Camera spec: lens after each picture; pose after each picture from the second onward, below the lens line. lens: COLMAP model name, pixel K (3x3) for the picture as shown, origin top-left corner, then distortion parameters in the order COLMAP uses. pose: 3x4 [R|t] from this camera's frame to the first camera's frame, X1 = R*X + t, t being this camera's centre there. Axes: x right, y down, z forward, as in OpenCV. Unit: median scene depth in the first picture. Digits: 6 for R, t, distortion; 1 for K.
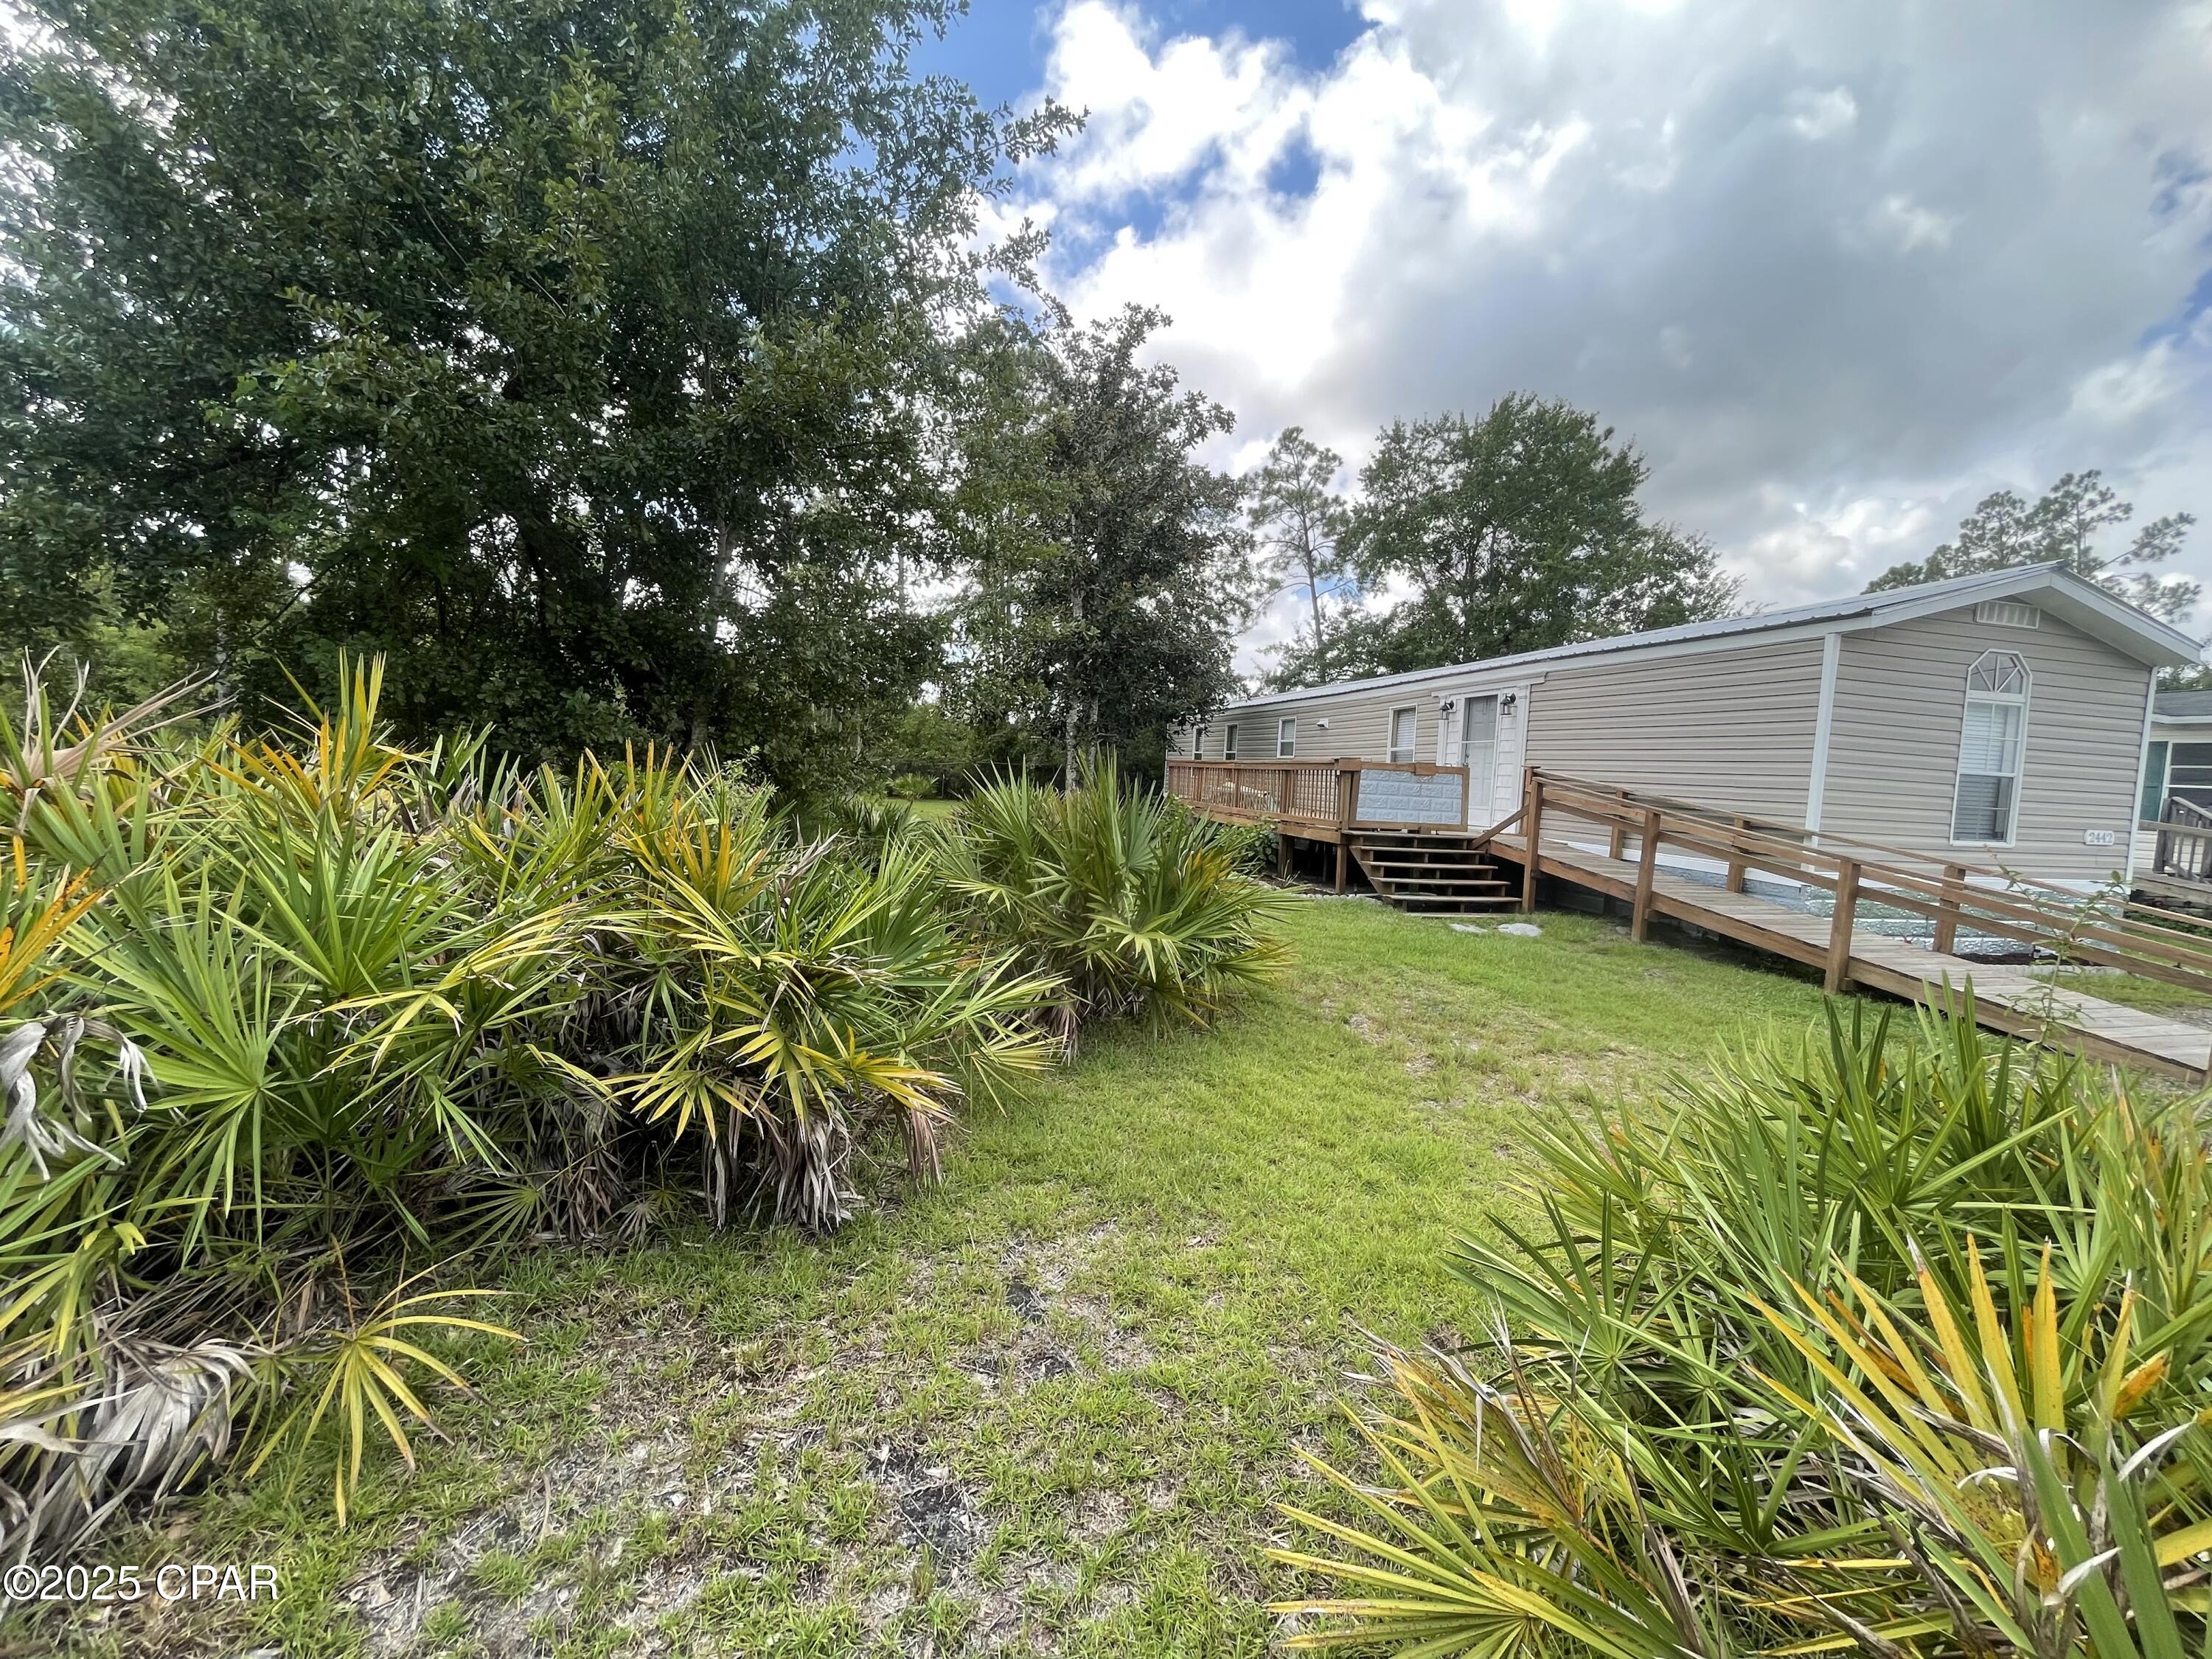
lens RADIAL K [[874.2, 0, 1101.0], [0, 874.2, 836.1], [0, 0, 1]] dist [-0.007840, 0.000380]
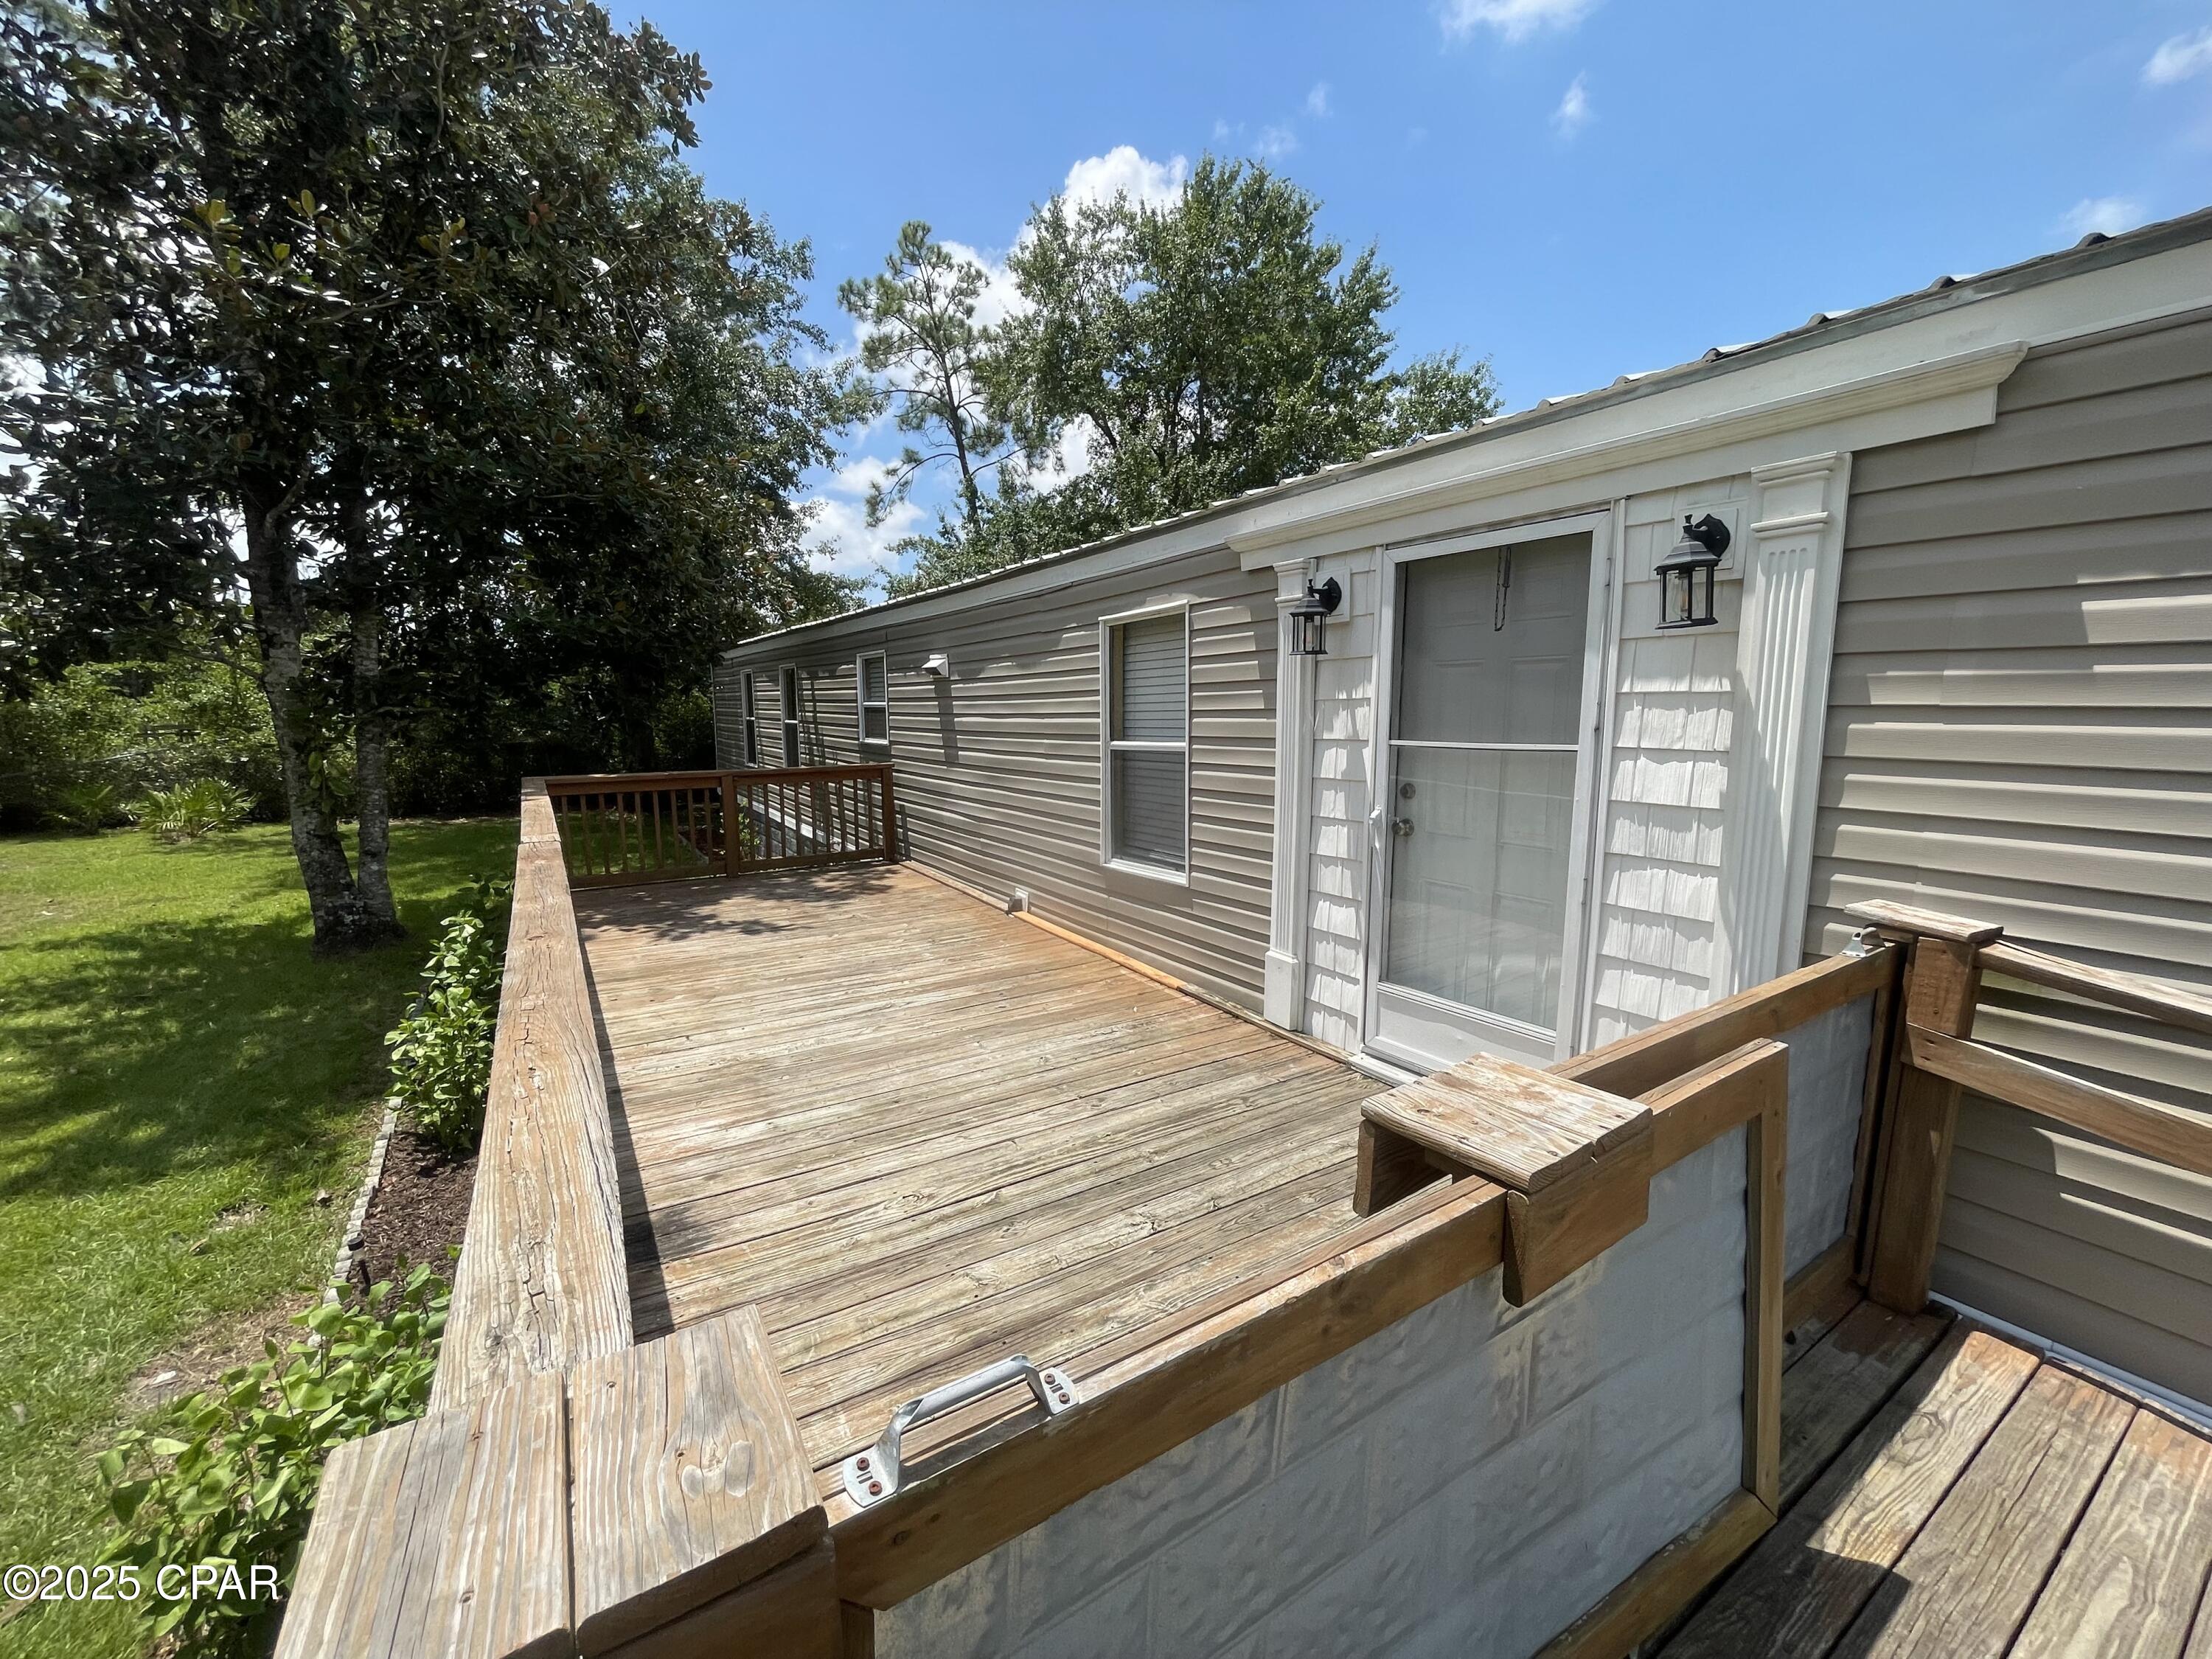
lens RADIAL K [[894.2, 0, 1100.3], [0, 894.2, 828.1], [0, 0, 1]] dist [-0.002041, 0.001613]
pose [[0.940720, -0.094911, 0.325634, 0.129340], [0.072788, 0.994174, 0.079494, -0.057492], [-0.331282, -0.051079, 0.942148, 0.409240]]
